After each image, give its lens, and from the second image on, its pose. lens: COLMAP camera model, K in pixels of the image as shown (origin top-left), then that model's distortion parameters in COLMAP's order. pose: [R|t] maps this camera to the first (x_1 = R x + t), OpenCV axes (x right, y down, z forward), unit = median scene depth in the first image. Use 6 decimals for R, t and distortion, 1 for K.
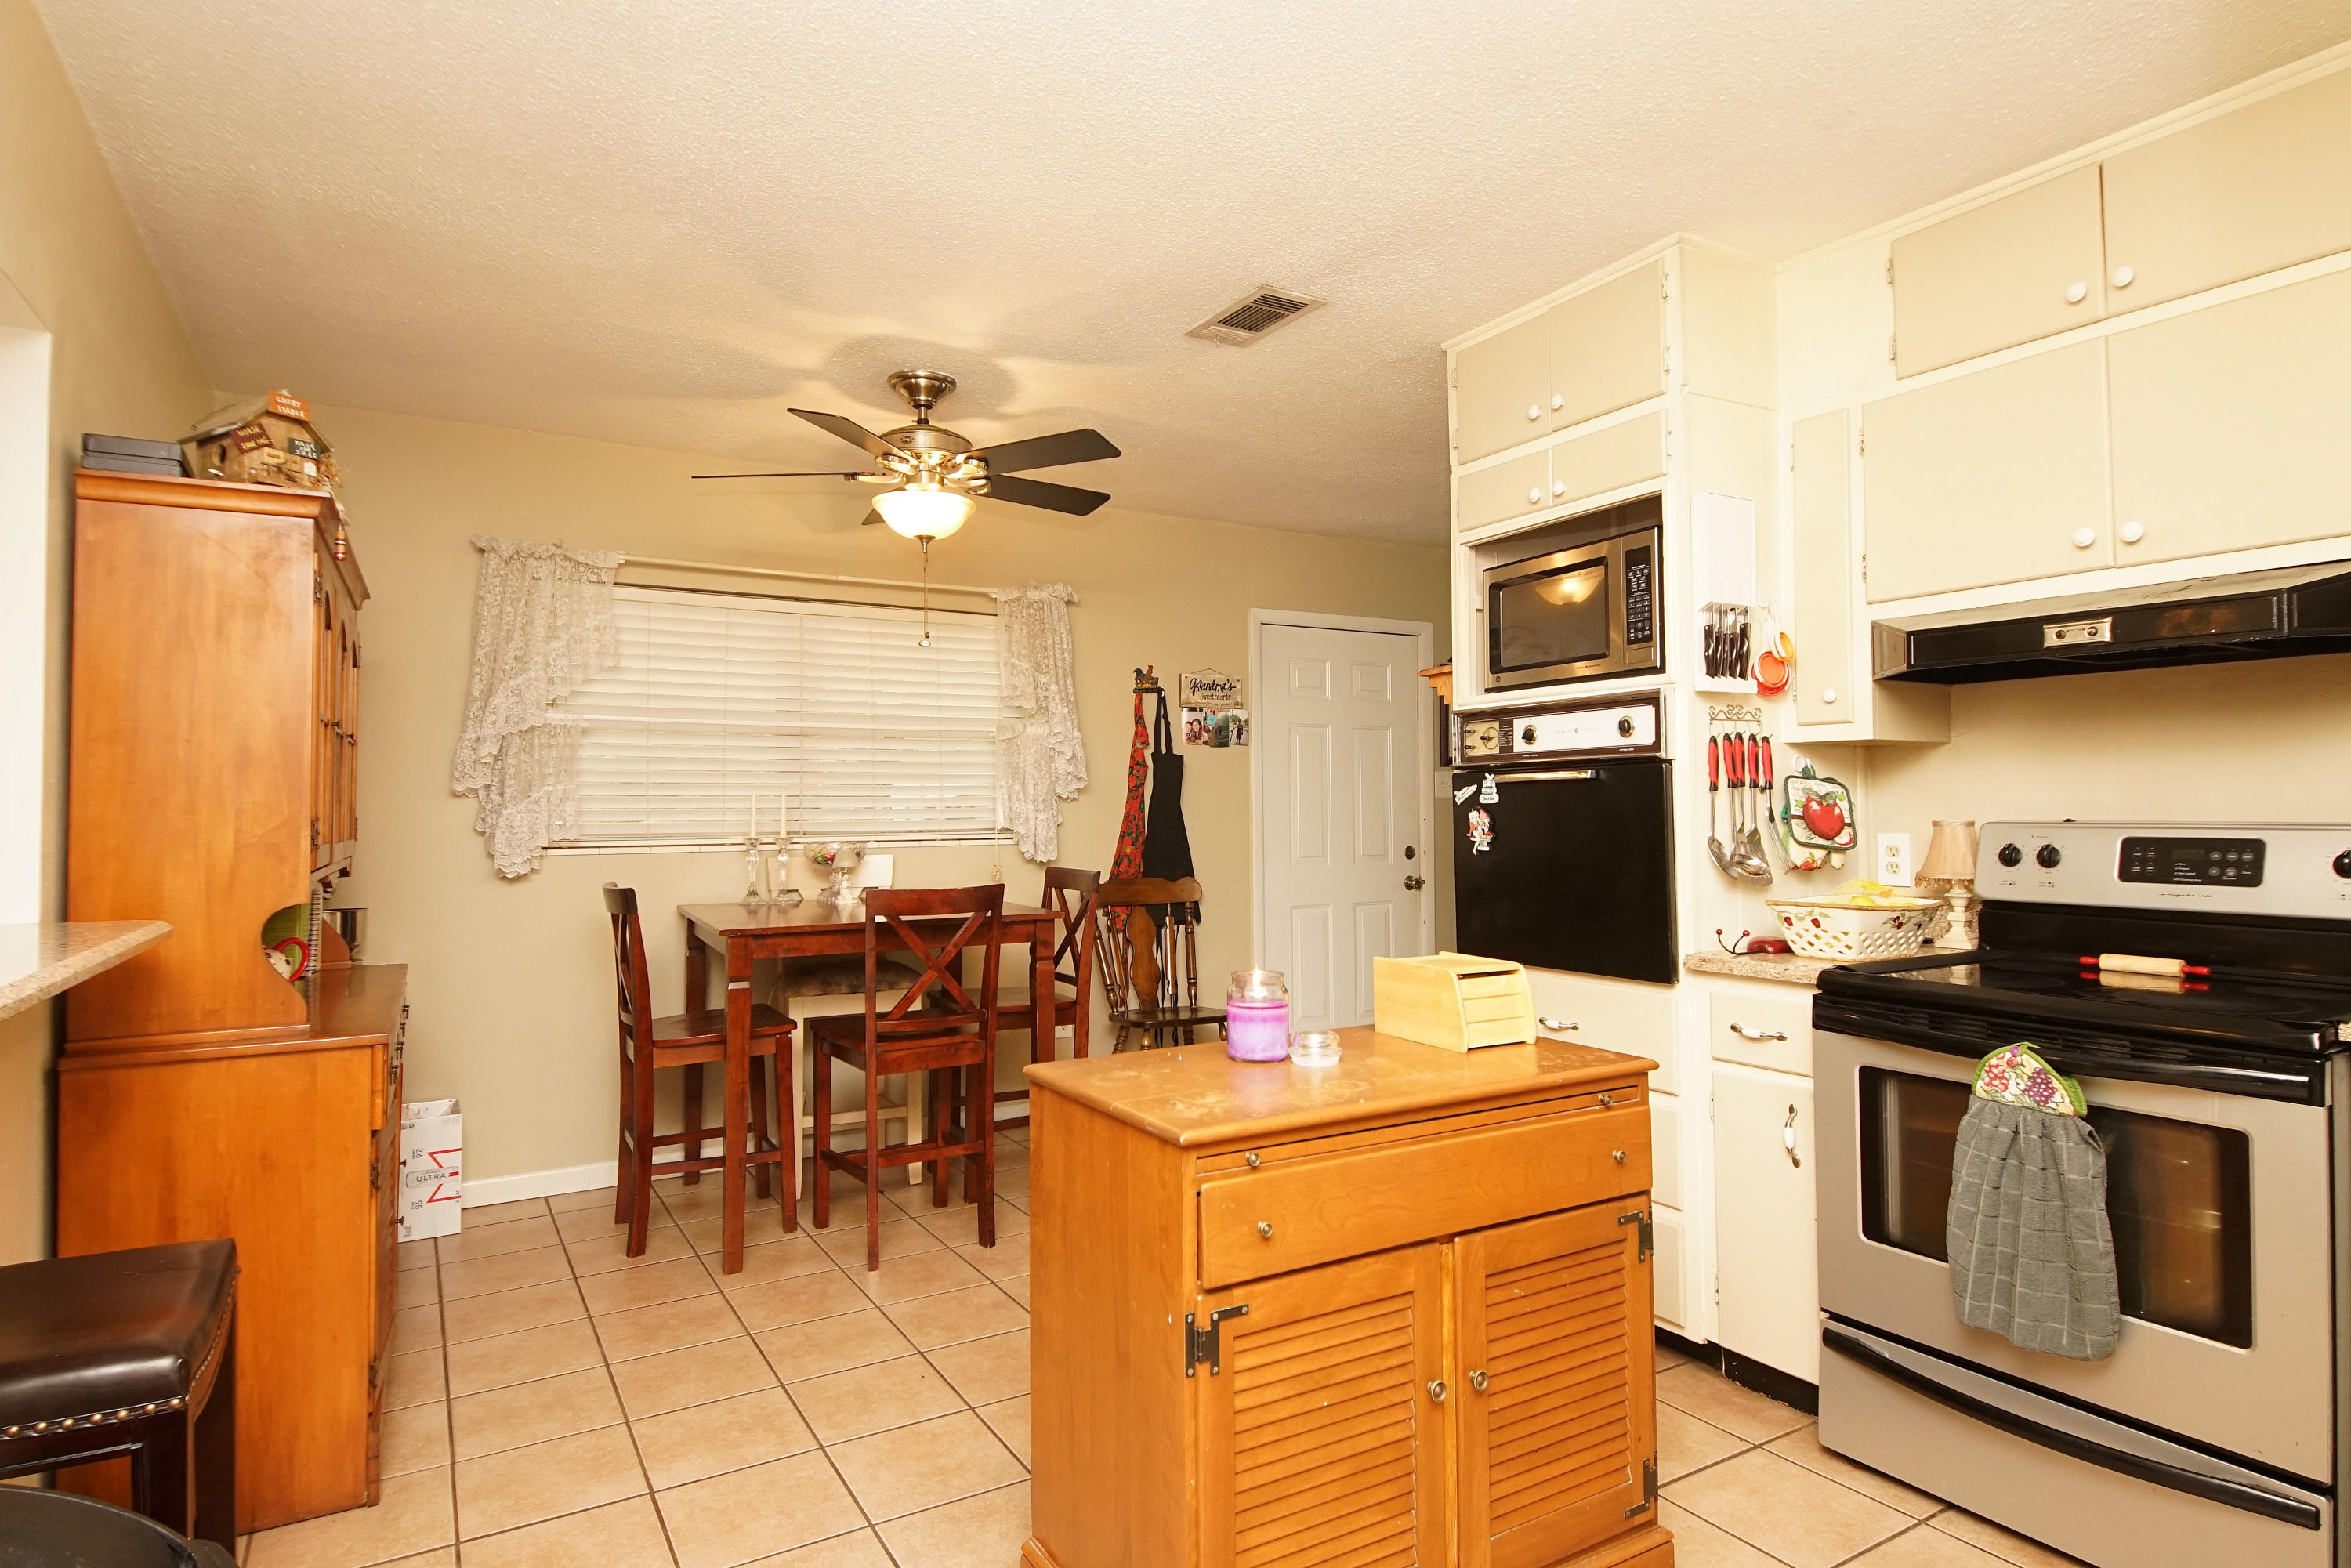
lens RADIAL K [[1259.2, 0, 1155.9], [0, 1259.2, 770.6], [0, 0, 1]] dist [0.044020, -0.042063]
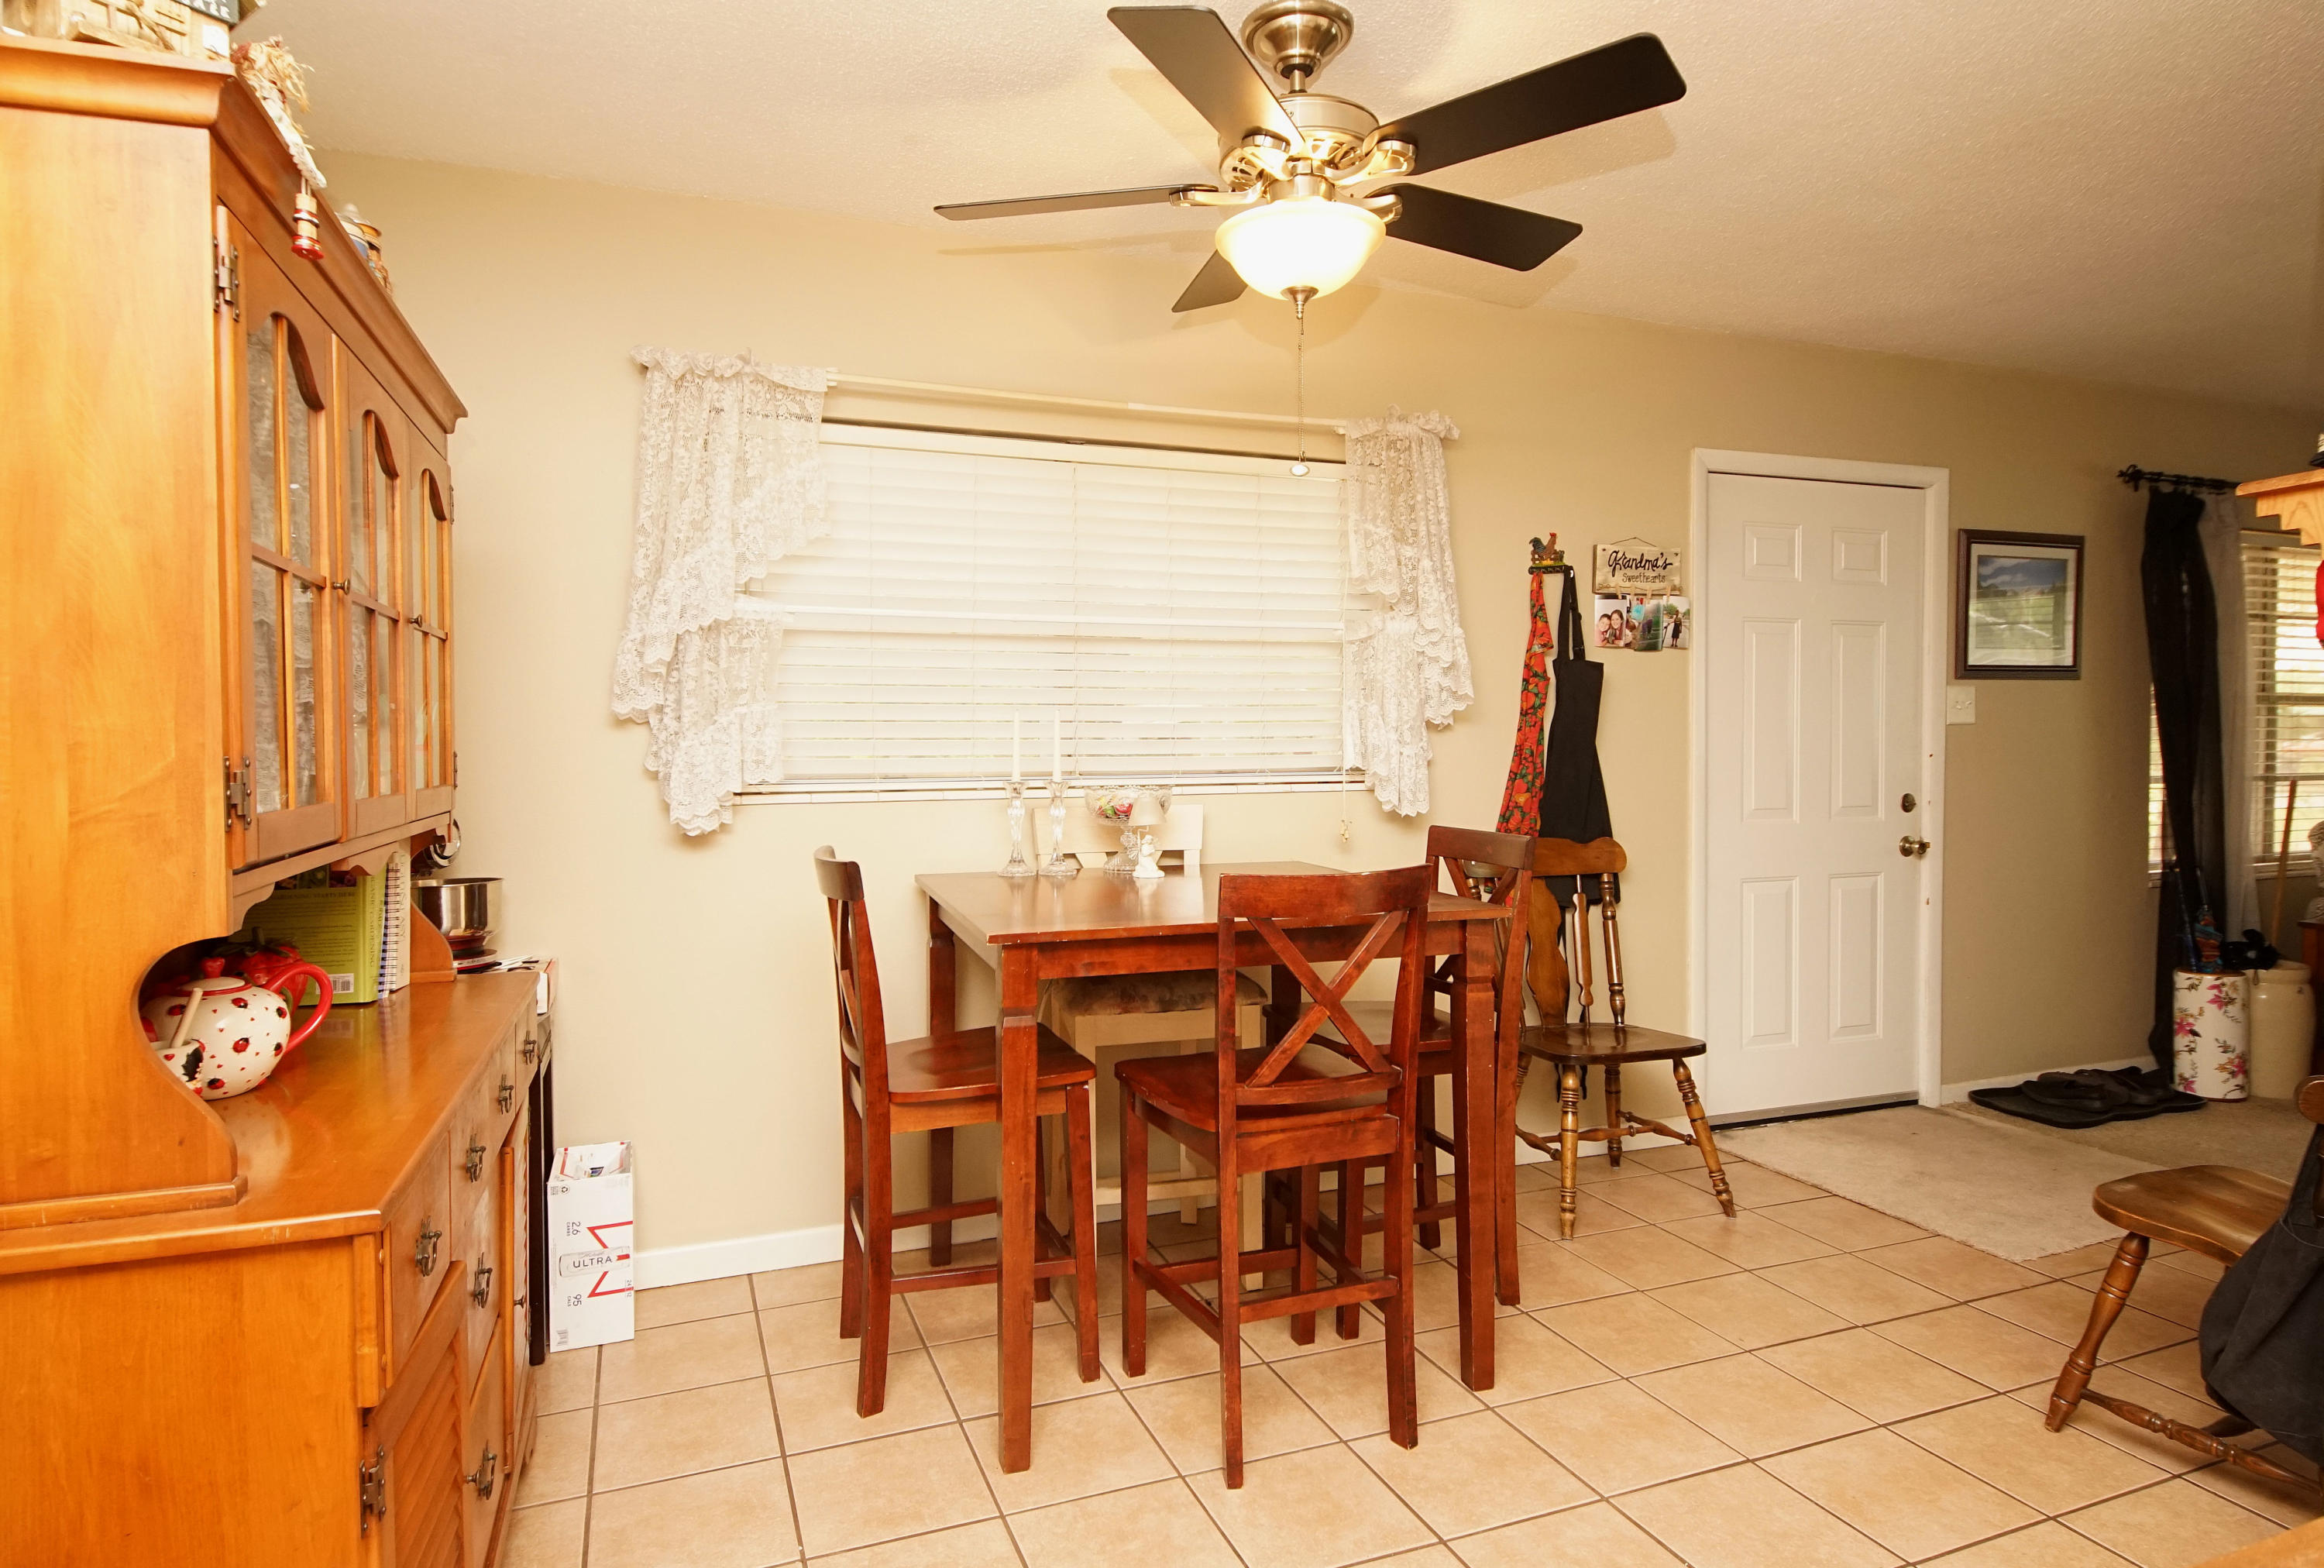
lens RADIAL K [[1296.2, 0, 1150.9], [0, 1296.2, 773.1], [0, 0, 1]] dist [0.035370, -0.036050]
pose [[0.986222, 0.005579, -0.165332, -0.145208], [0.003911, 0.998365, 0.057021, 0.009340], [0.165380, -0.056882, 0.984588, 0.350822]]
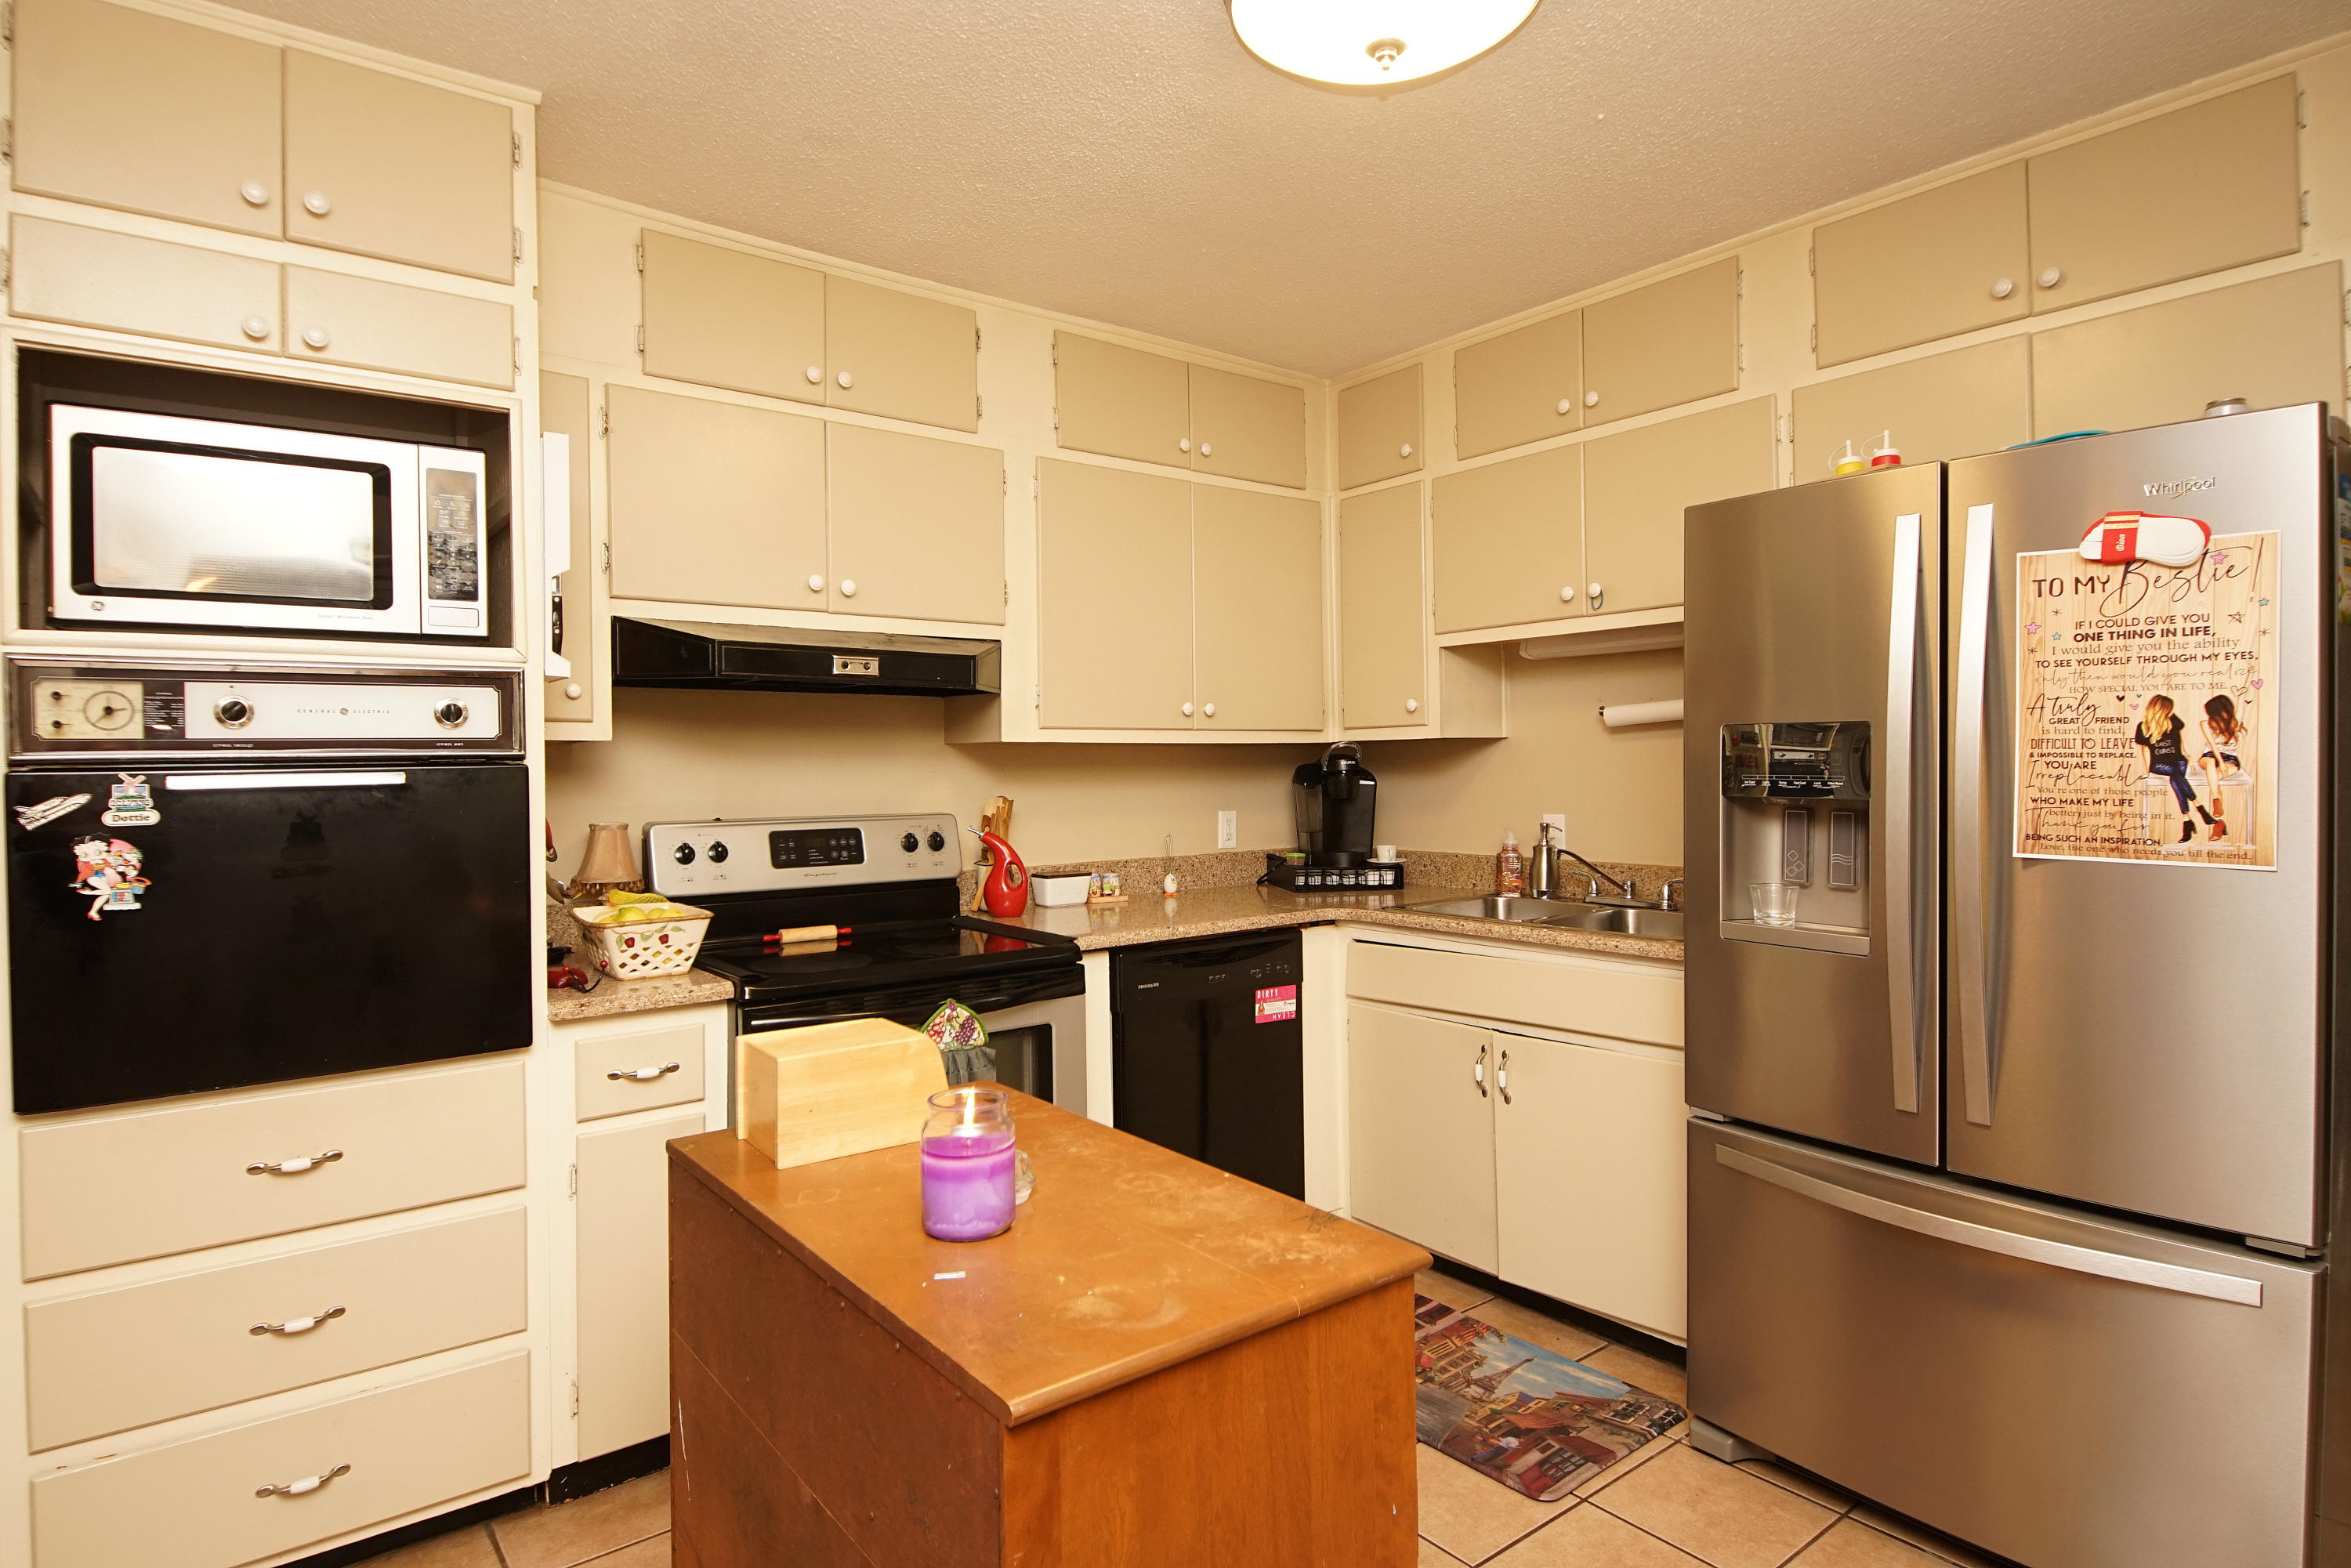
lens RADIAL K [[1259.2, 0, 1155.9], [0, 1259.2, 770.6], [0, 0, 1]] dist [0.044020, -0.042063]
pose [[-0.130232, 0.002088, 0.991481, -0.310168], [-0.019089, 0.999807, -0.004613, -0.004425], [-0.991300, -0.019527, -0.130167, 0.527127]]
